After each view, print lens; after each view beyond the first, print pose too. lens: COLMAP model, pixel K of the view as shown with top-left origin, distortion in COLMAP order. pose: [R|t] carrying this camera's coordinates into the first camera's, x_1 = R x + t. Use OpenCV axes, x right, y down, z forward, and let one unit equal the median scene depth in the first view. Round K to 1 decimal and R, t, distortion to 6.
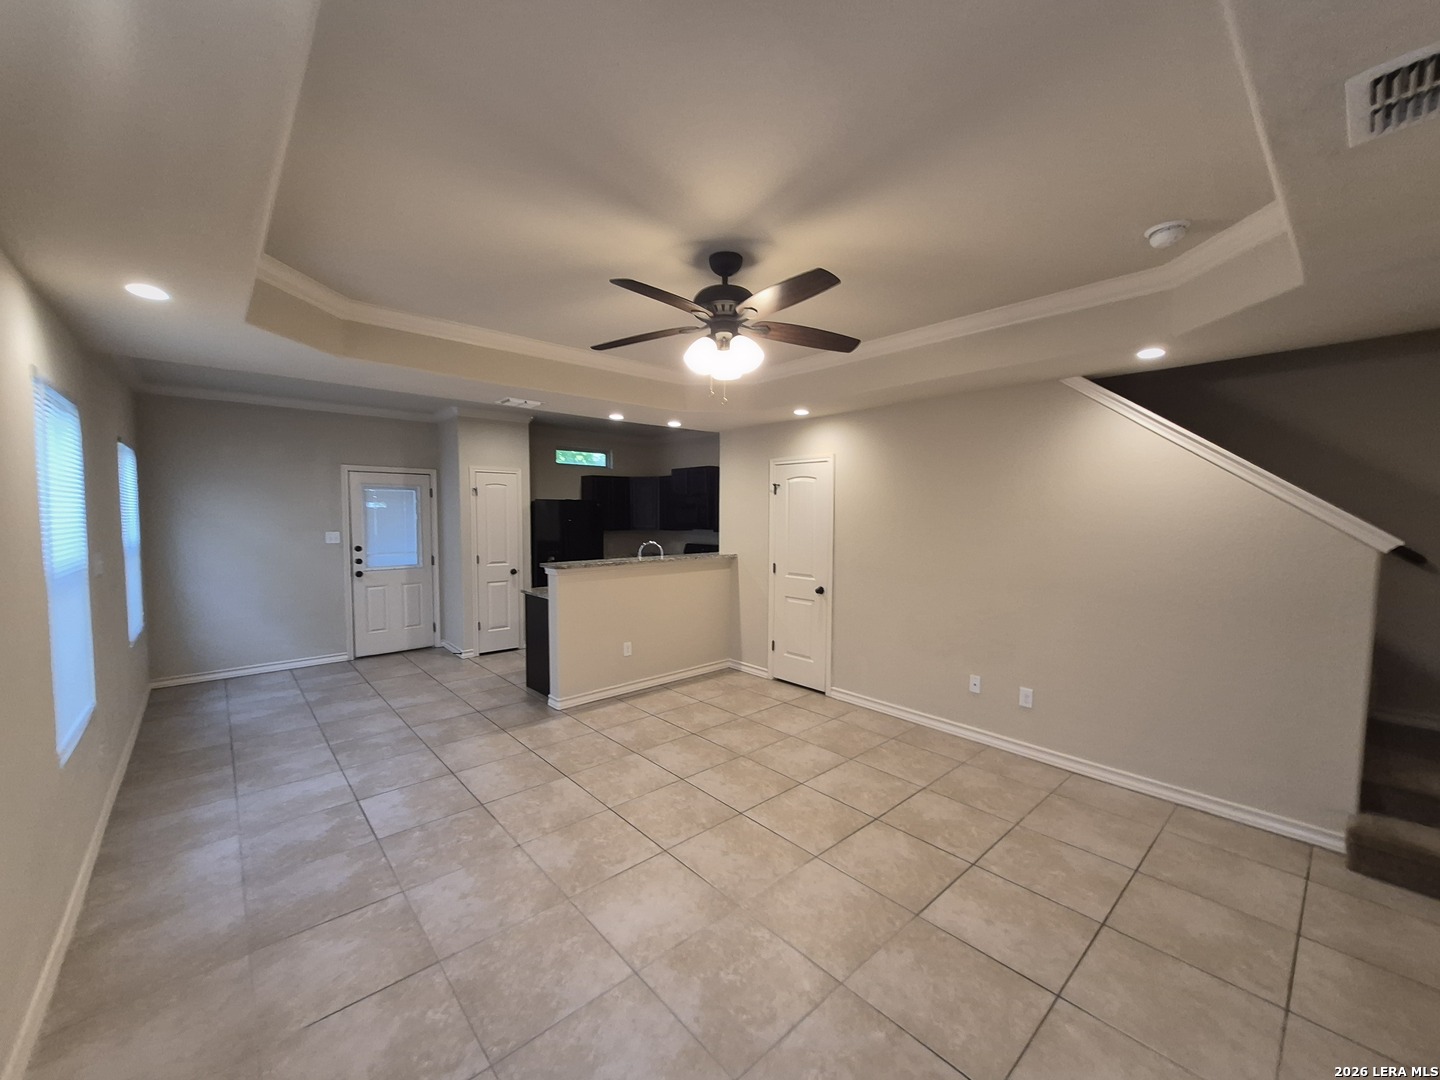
lens RADIAL K [[566.3, 0, 707.9], [0, 566.3, 541.4], [0, 0, 1]] dist [0.008477, 0.000190]
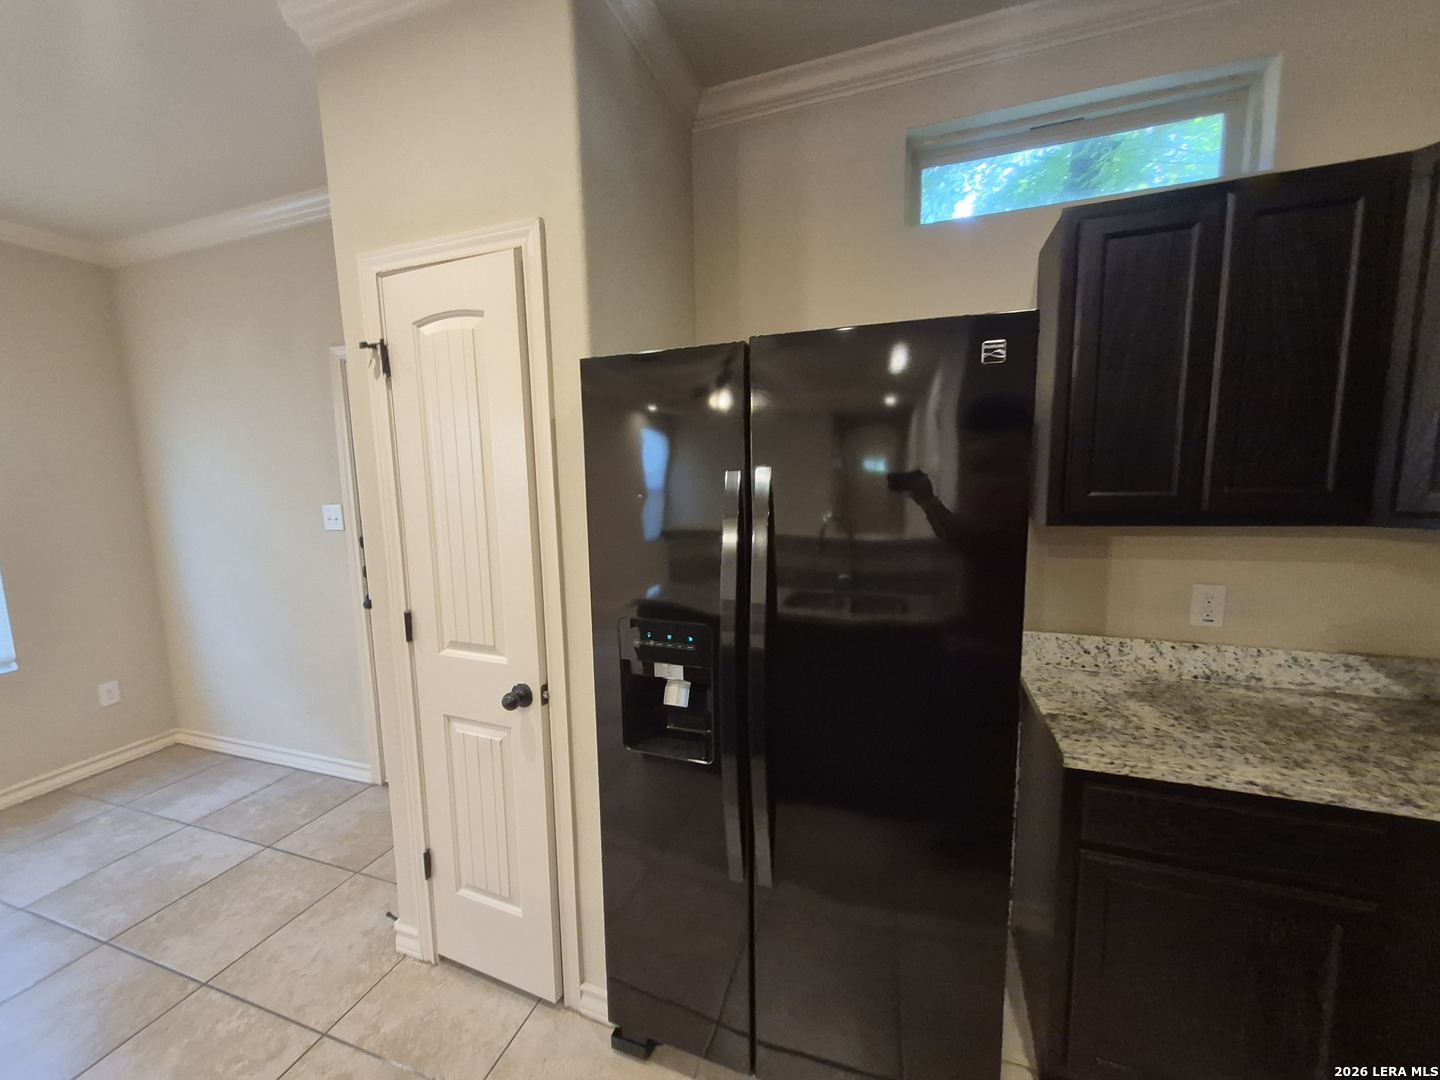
lens RADIAL K [[566.3, 0, 707.6], [0, 566.3, 554.9], [0, 0, 1]] dist [0.008477, 0.000190]
pose [[0.491418, 0.112142, -0.863674, -0.169811], [-0.024723, 0.993072, 0.114876, -0.050000], [0.870573, -0.035100, 0.490786, 1.444575]]
